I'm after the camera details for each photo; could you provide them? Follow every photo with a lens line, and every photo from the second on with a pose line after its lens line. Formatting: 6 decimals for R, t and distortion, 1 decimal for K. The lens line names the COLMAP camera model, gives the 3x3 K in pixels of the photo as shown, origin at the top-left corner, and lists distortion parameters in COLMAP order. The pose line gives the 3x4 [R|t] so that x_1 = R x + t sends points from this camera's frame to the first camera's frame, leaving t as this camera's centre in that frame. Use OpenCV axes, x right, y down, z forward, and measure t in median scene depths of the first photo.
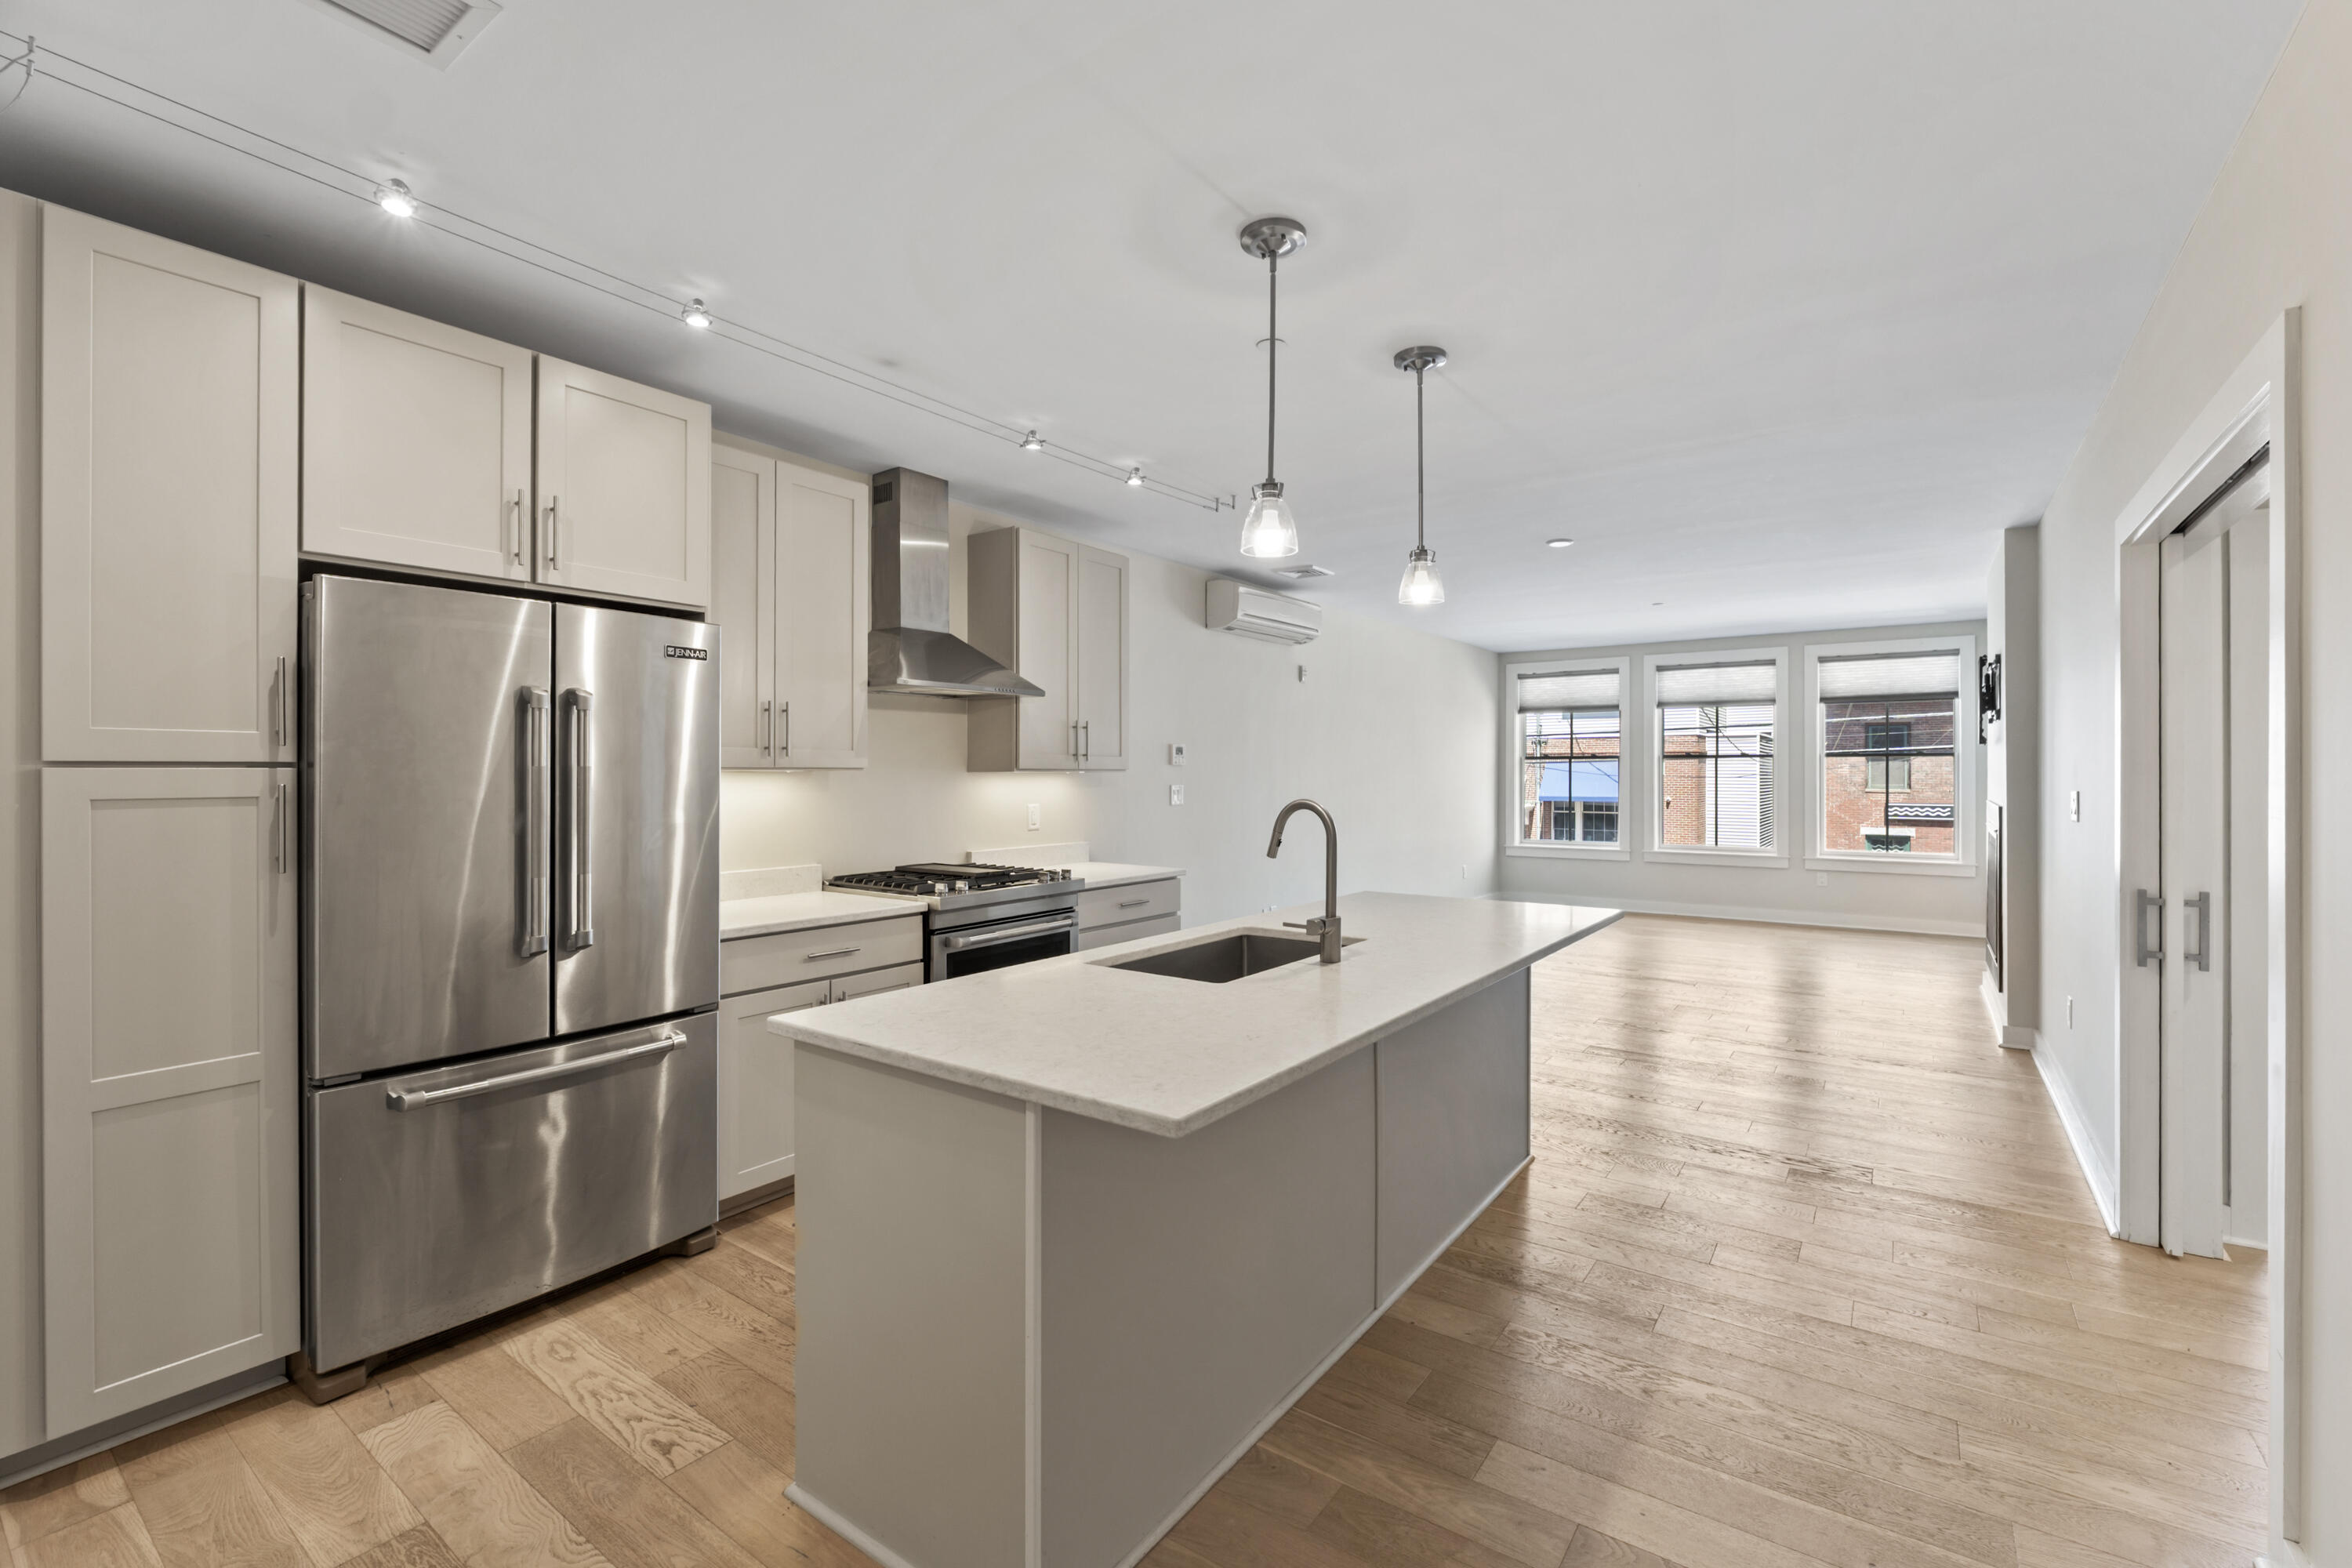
lens RADIAL K [[1000.2, 0, 1184.9], [0, 1000.2, 775.1], [0, 0, 1]] dist [-0.006613, 0.001313]
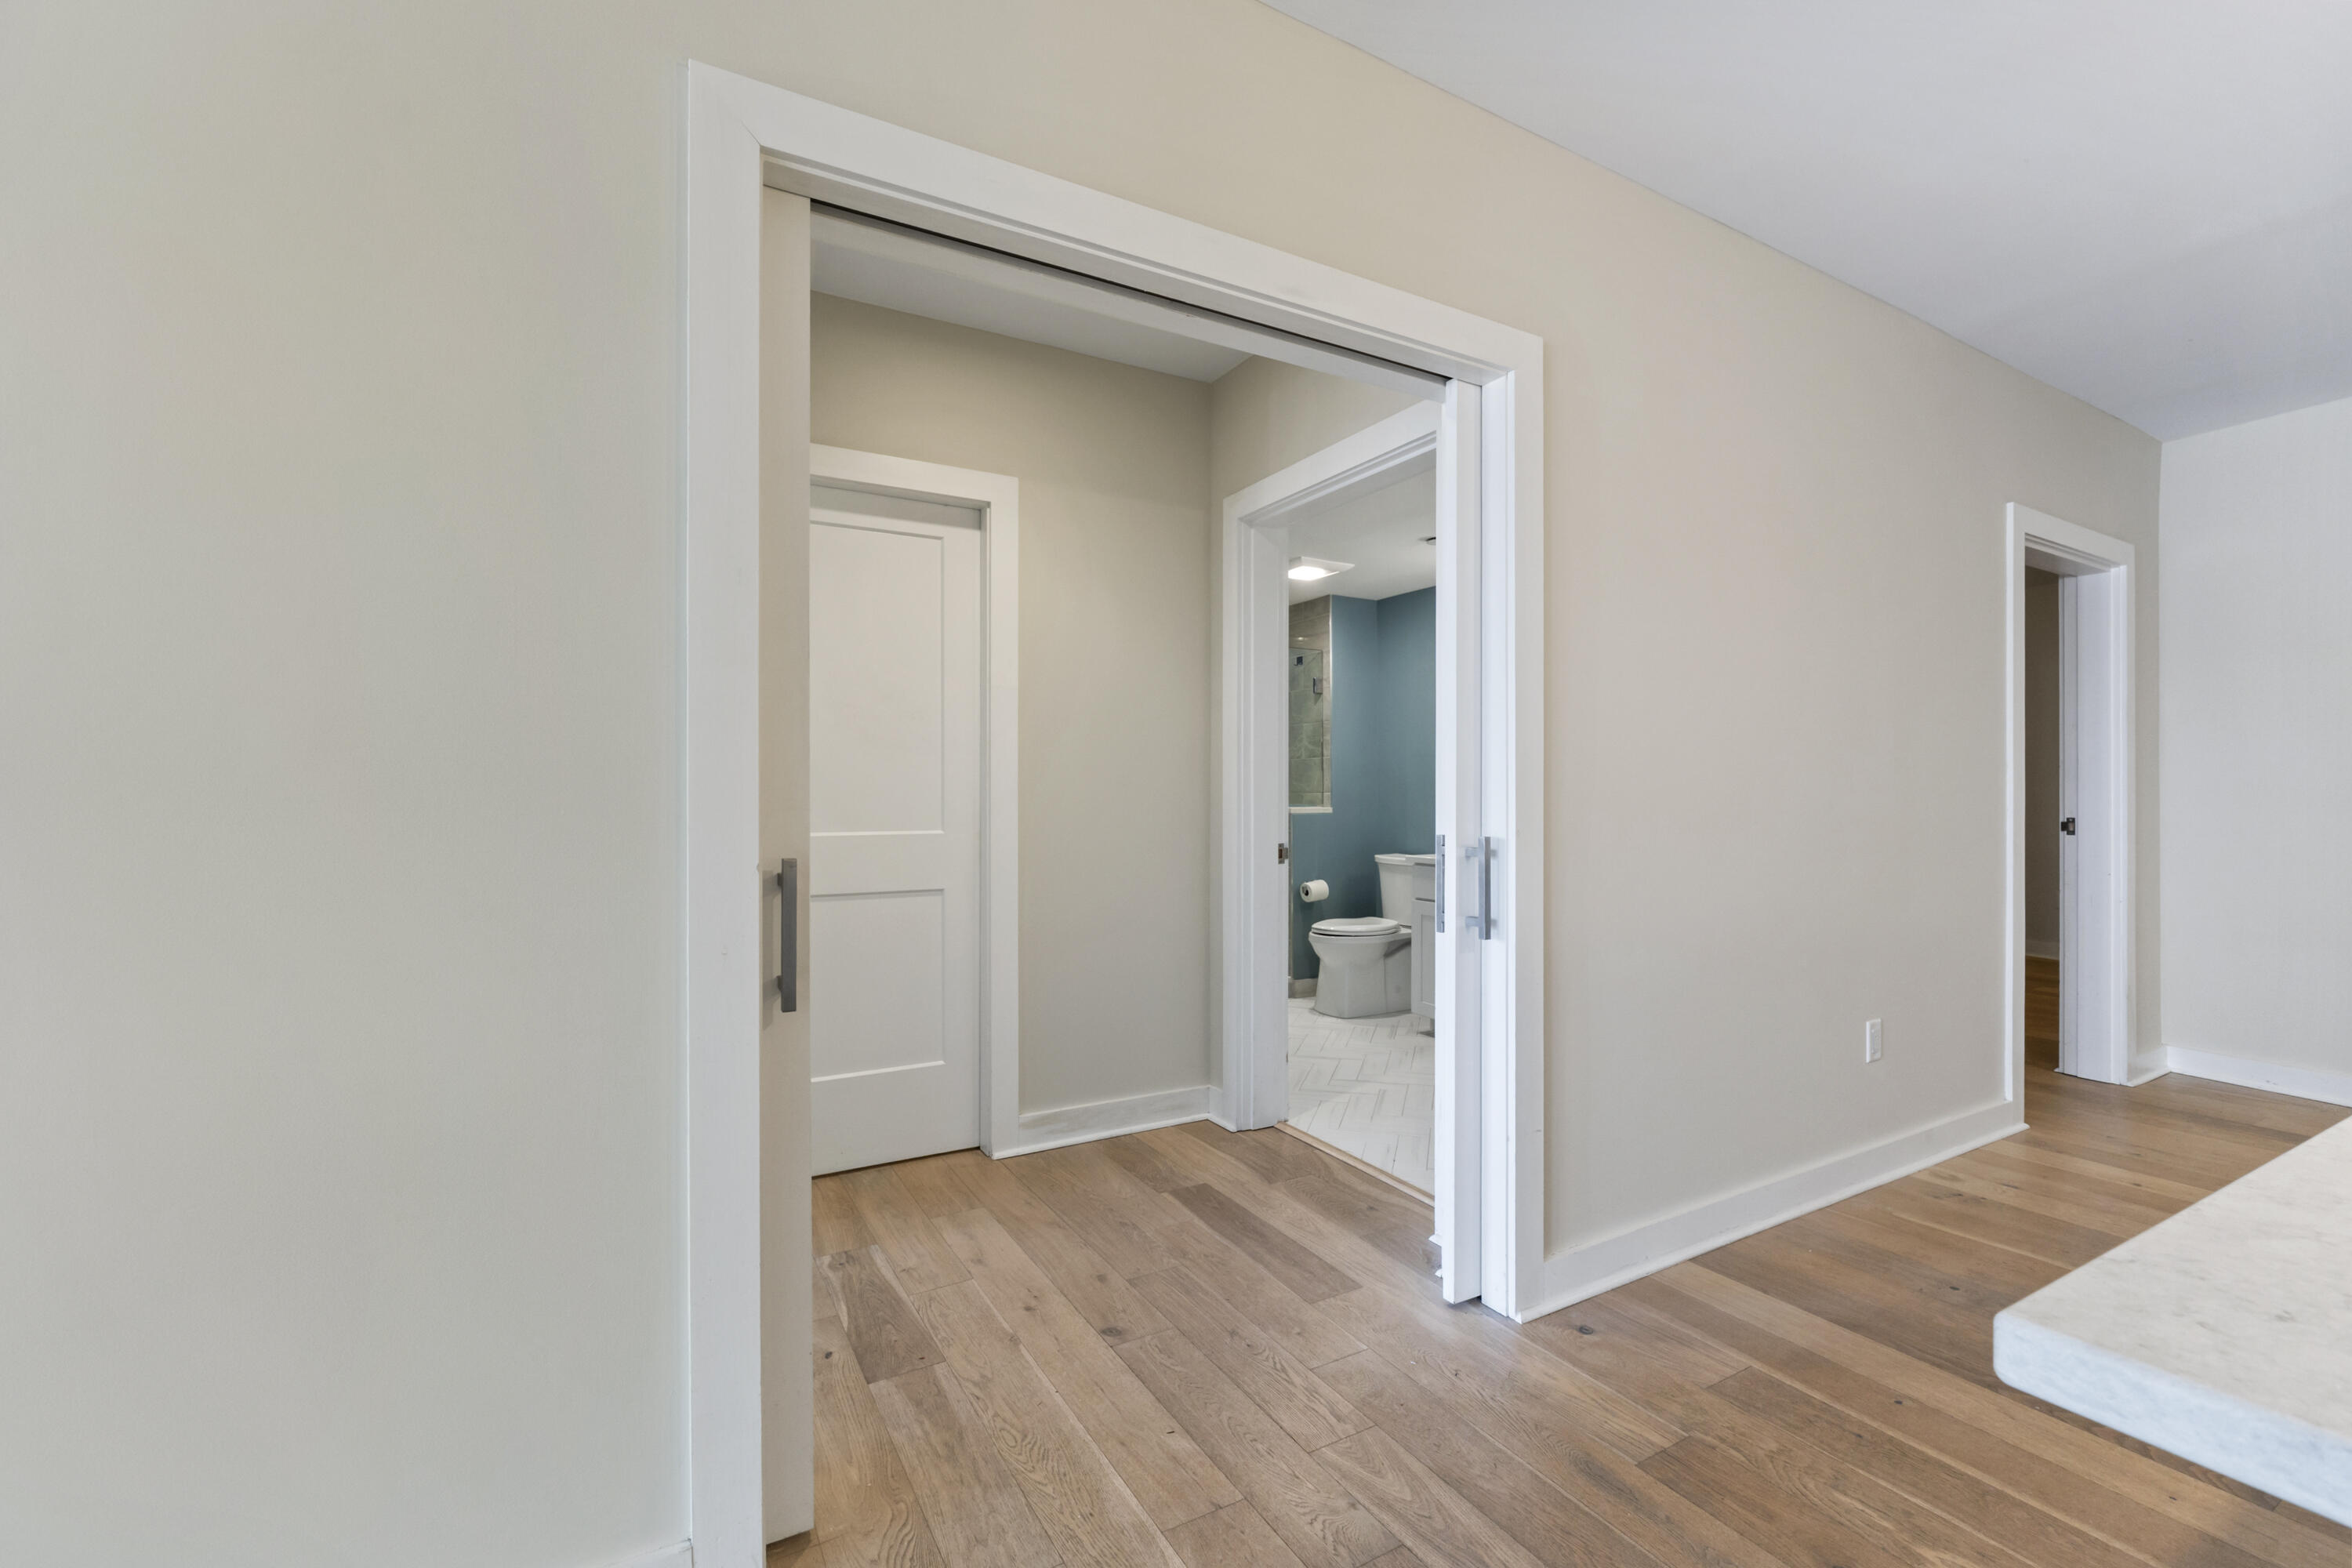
lens RADIAL K [[1000.2, 0, 1192.2], [0, 1000.2, 791.9], [0, 0, 1]] dist [-0.006613, 0.001313]
pose [[-0.913574, 0.004005, 0.406652, 0.397495], [0.001502, 0.999978, -0.006475, 0.058769], [-0.406669, -0.005304, -0.913560, 0.960768]]
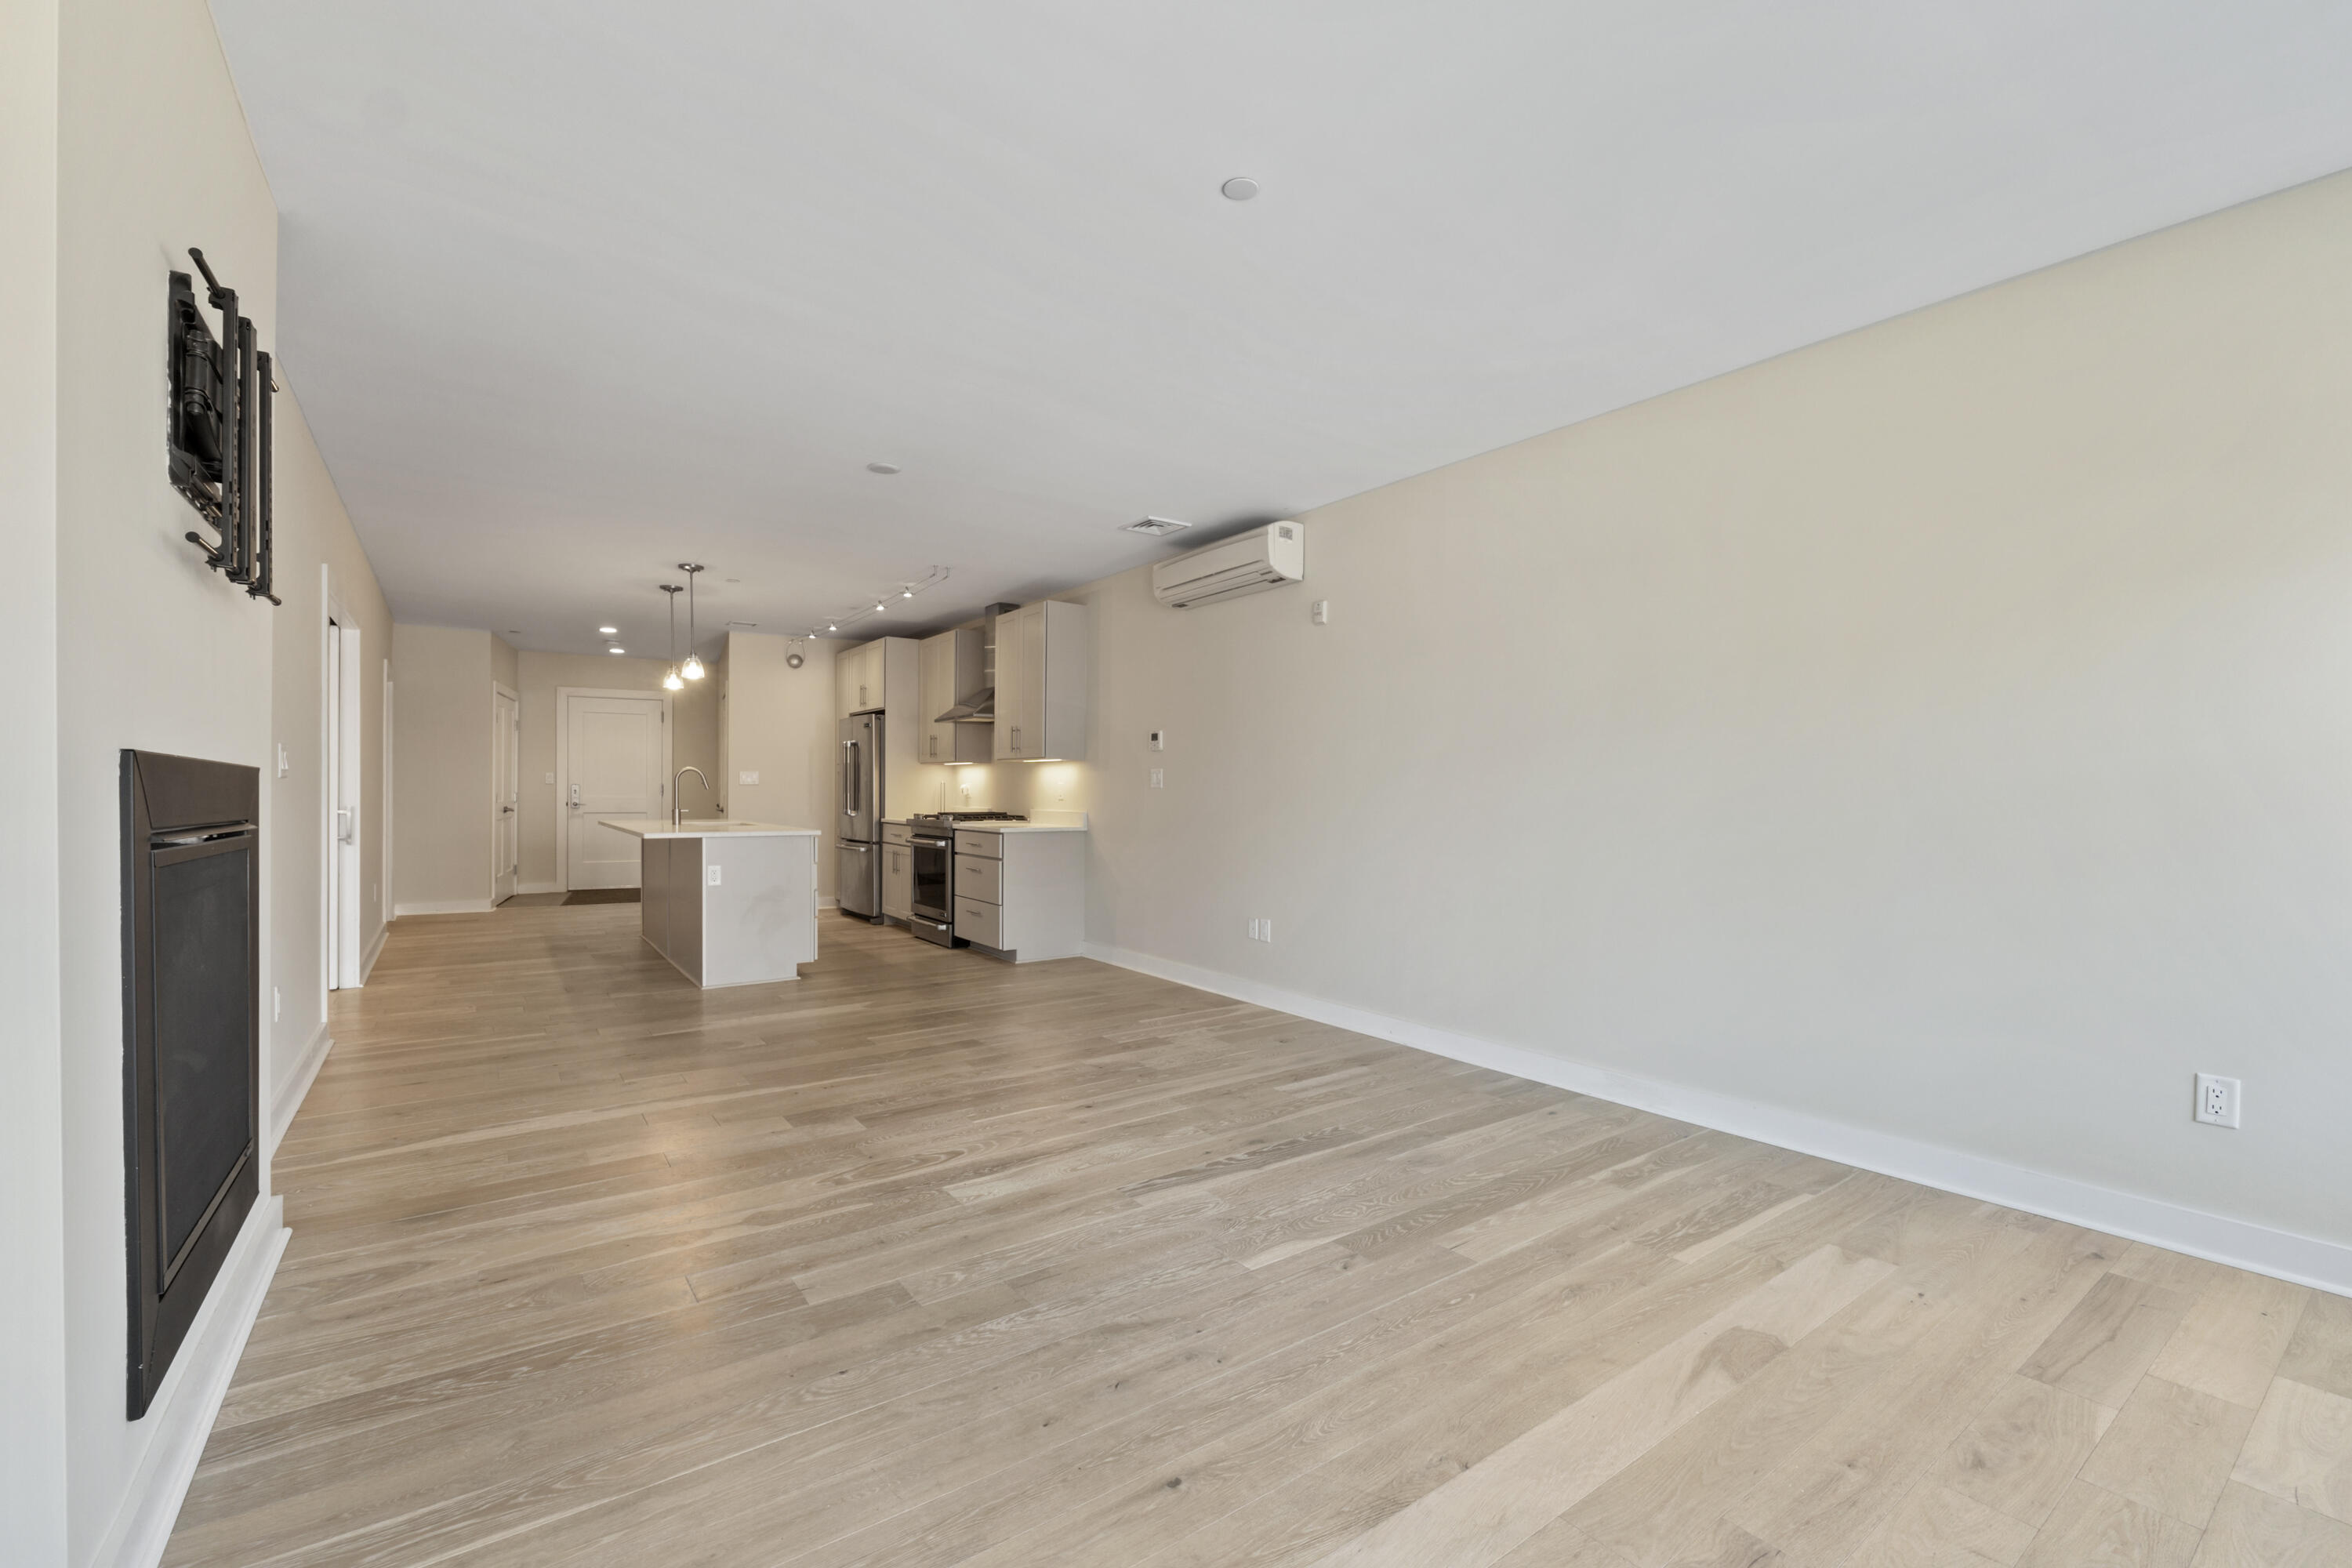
lens RADIAL K [[1000.2, 0, 1186.0], [0, 1000.2, 785.8], [0, 0, 1]] dist [-0.006613, 0.001313]
pose [[-0.311195, -0.005008, -0.950333, 1.426956], [-0.008365, 0.999962, -0.002530, 0.043411], [0.950309, 0.007162, -0.311225, 1.949148]]
